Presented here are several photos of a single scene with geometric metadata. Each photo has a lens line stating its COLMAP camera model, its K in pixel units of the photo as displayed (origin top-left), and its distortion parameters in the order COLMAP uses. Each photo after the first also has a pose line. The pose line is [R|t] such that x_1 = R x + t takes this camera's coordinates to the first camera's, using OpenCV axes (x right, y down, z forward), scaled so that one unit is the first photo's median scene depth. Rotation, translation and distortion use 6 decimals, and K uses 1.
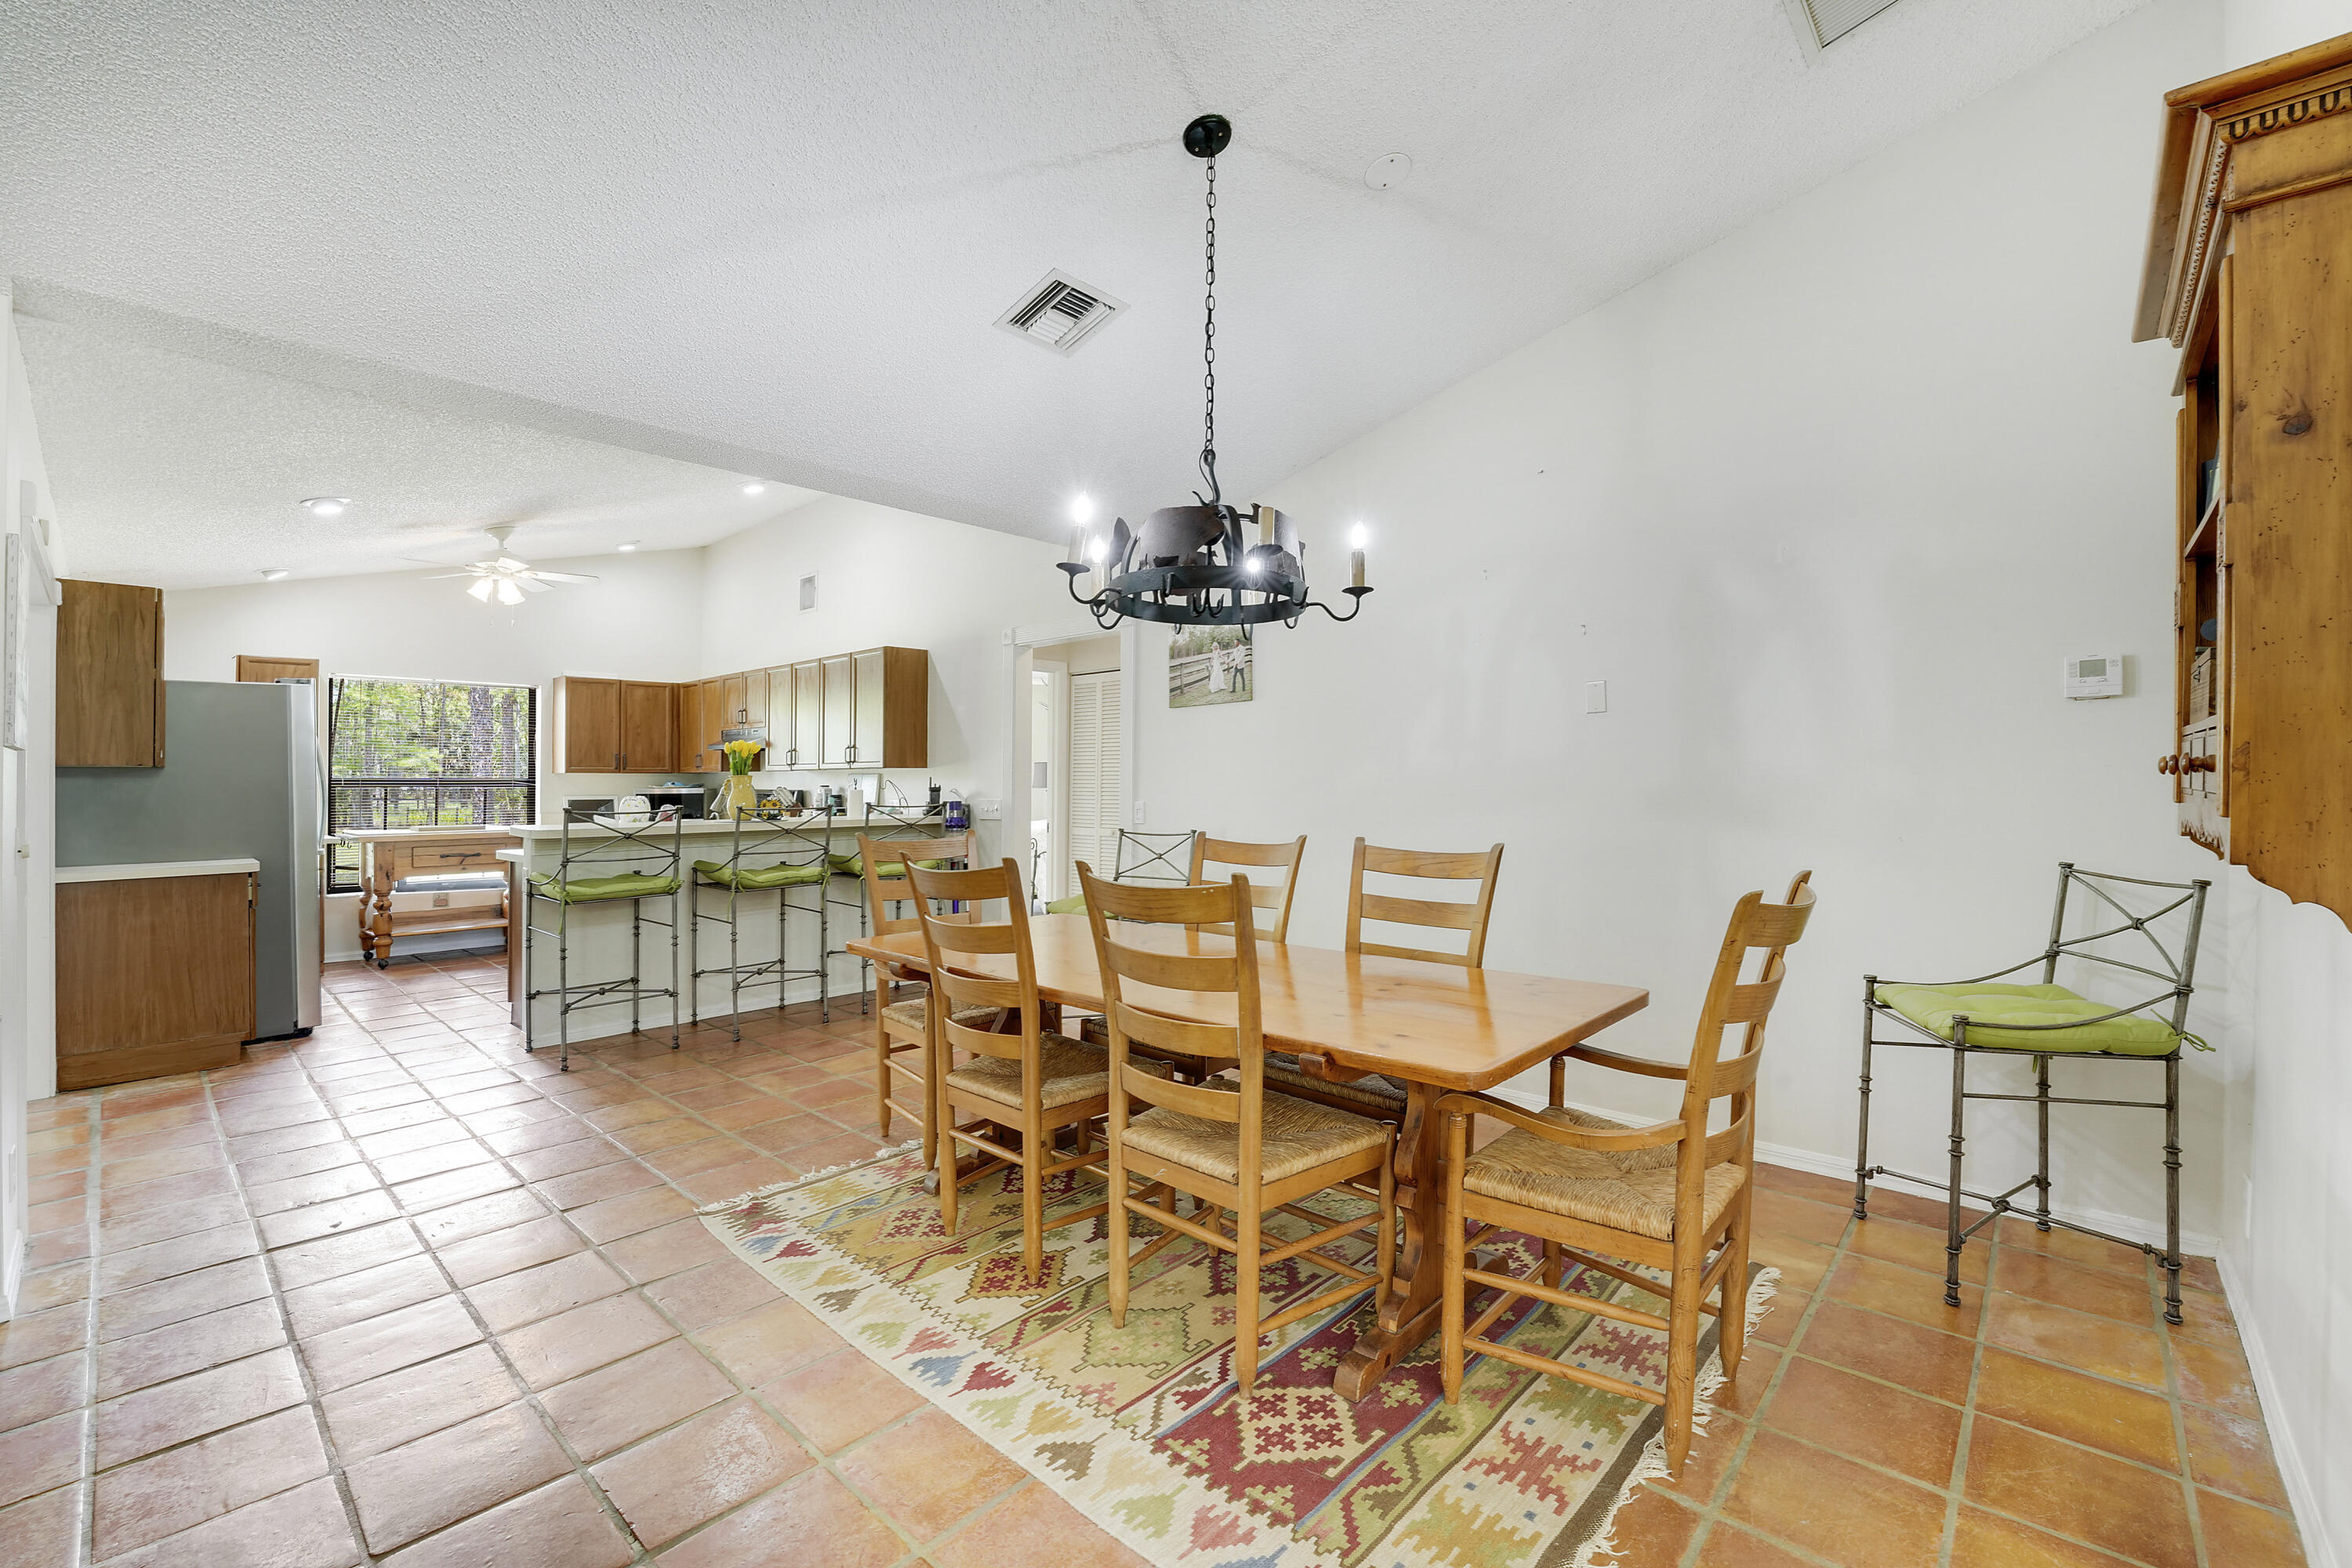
lens RADIAL K [[990.8, 0, 1176.0], [0, 990.8, 784.0], [0, 0, 1]] dist [-0.022012, 0.000297]
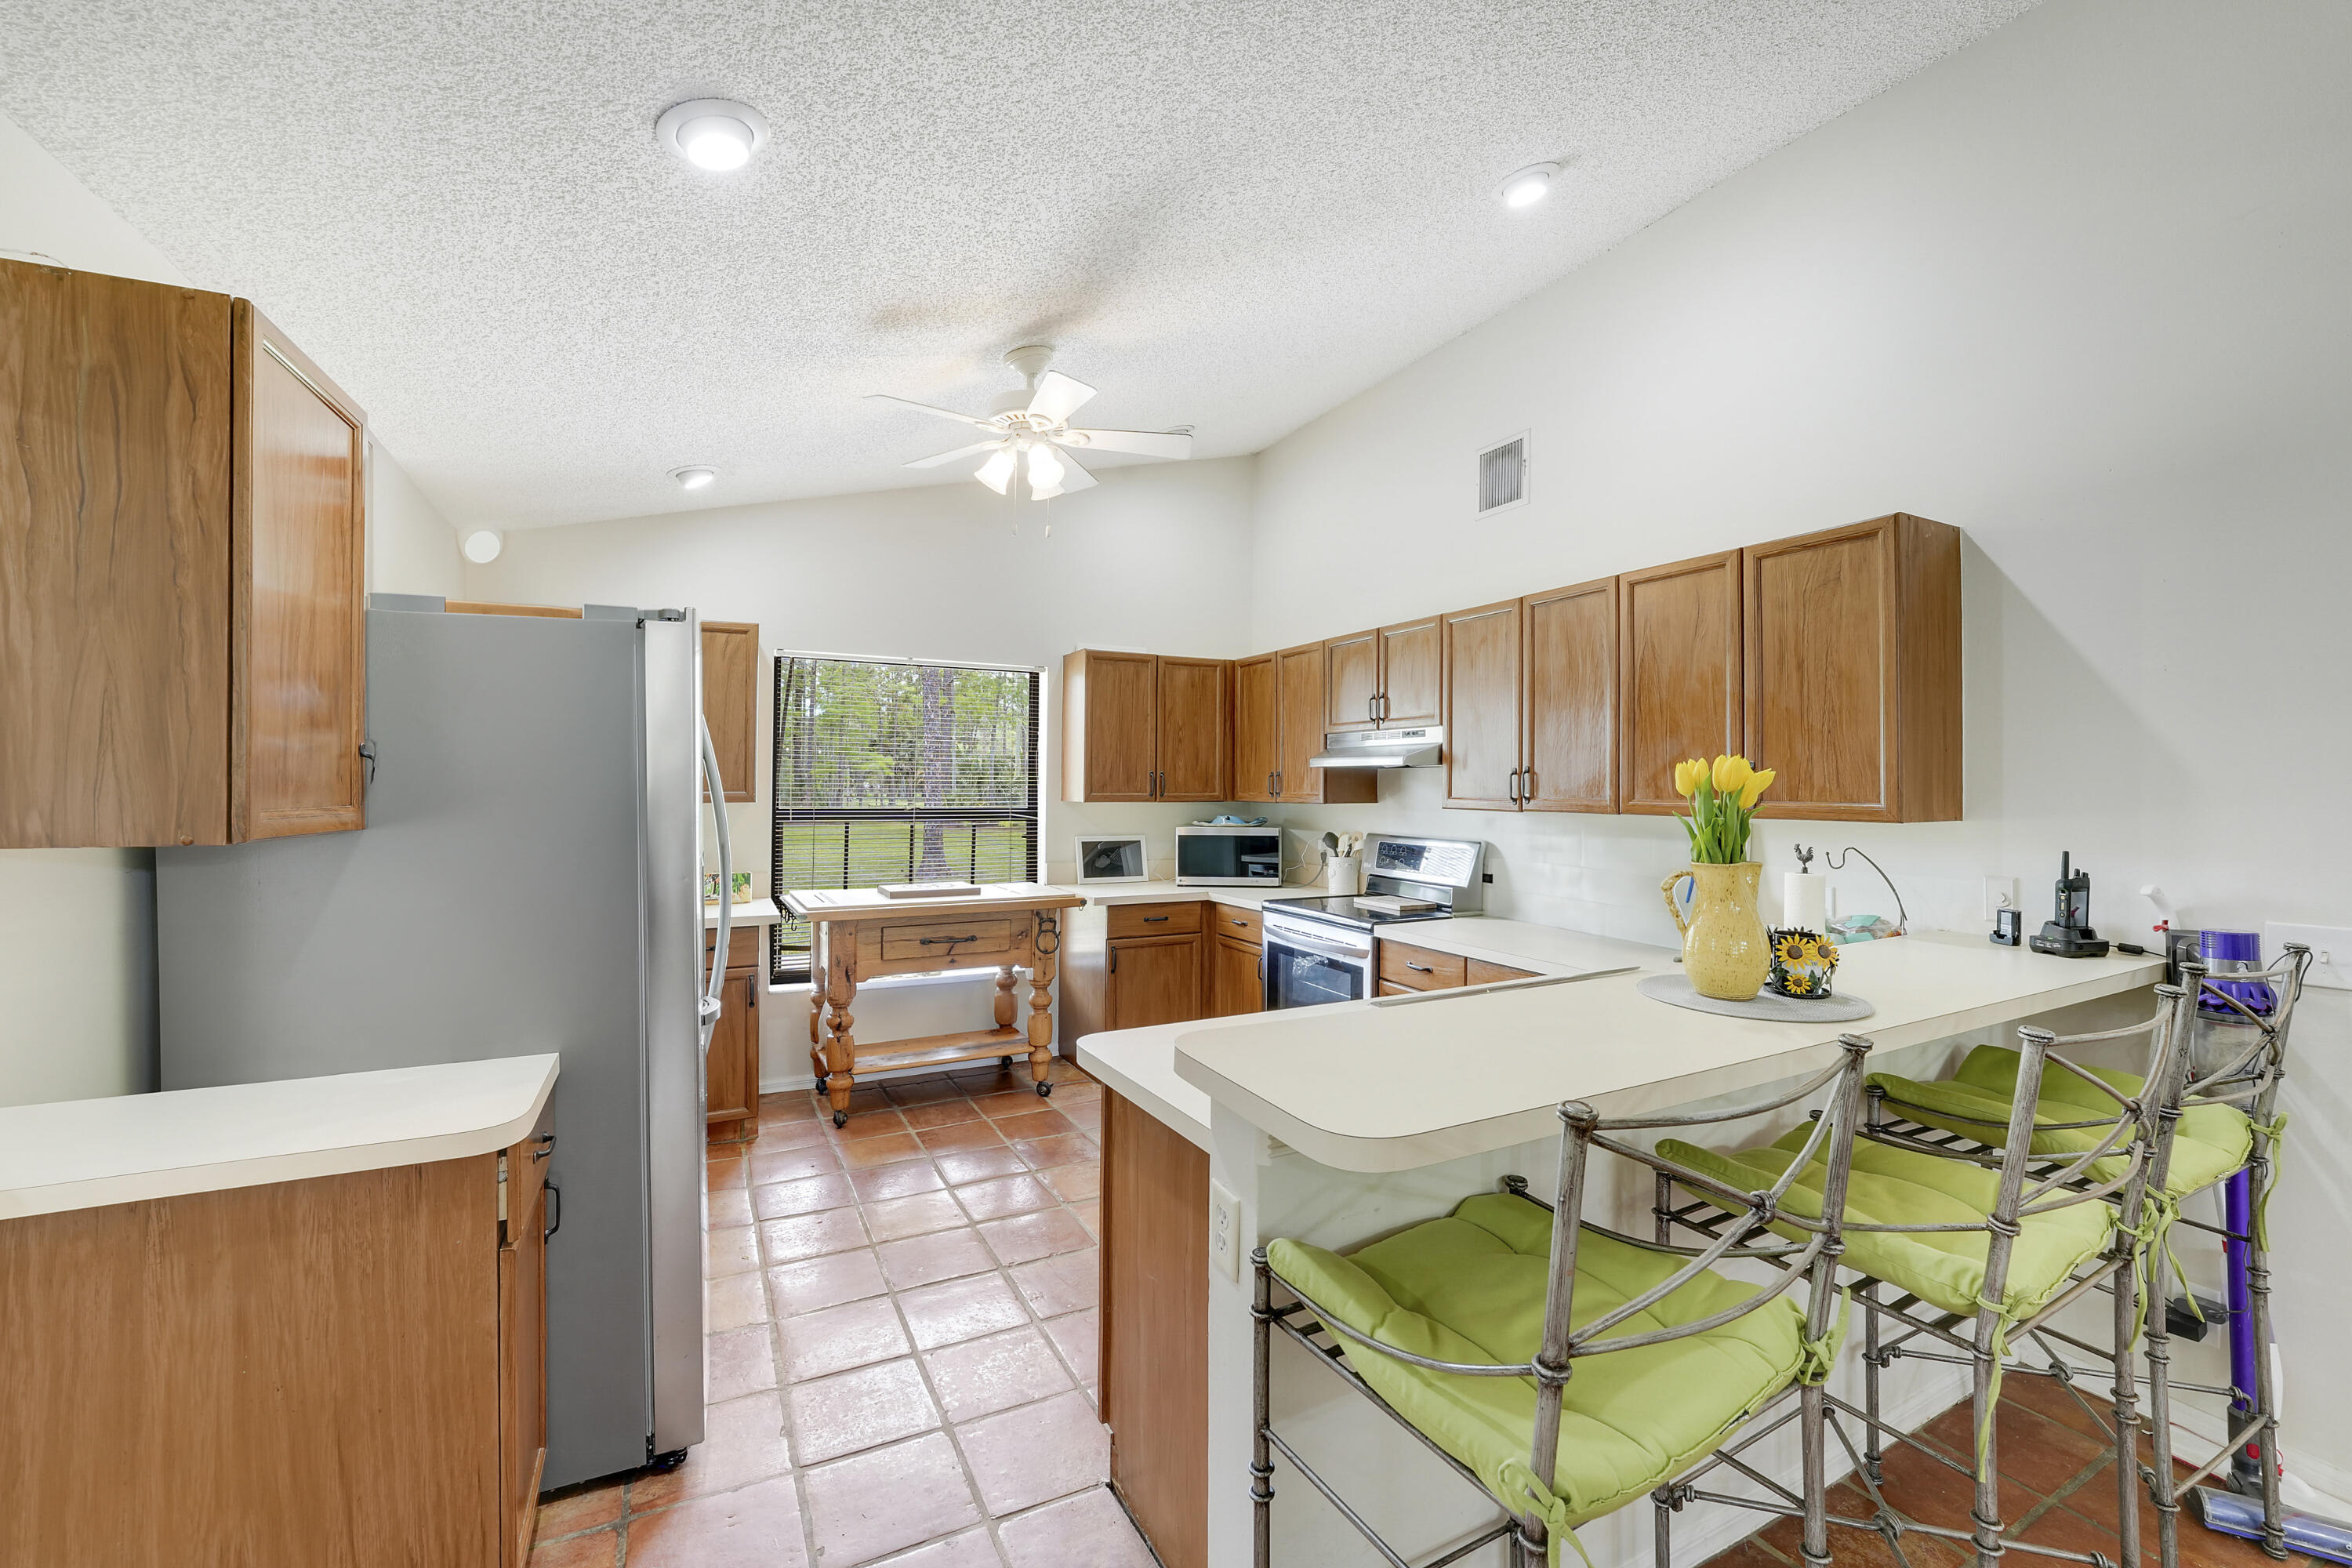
lens RADIAL K [[978.6, 0, 1161.0], [0, 978.6, 788.8], [0, 0, 1]] dist [-0.001210, -0.000077]
pose [[0.930307, 0.009226, -0.366666, -0.423984], [-0.009109, 0.999956, 0.002051, -0.027173], [0.366669, 0.001432, 0.930350, 0.530677]]
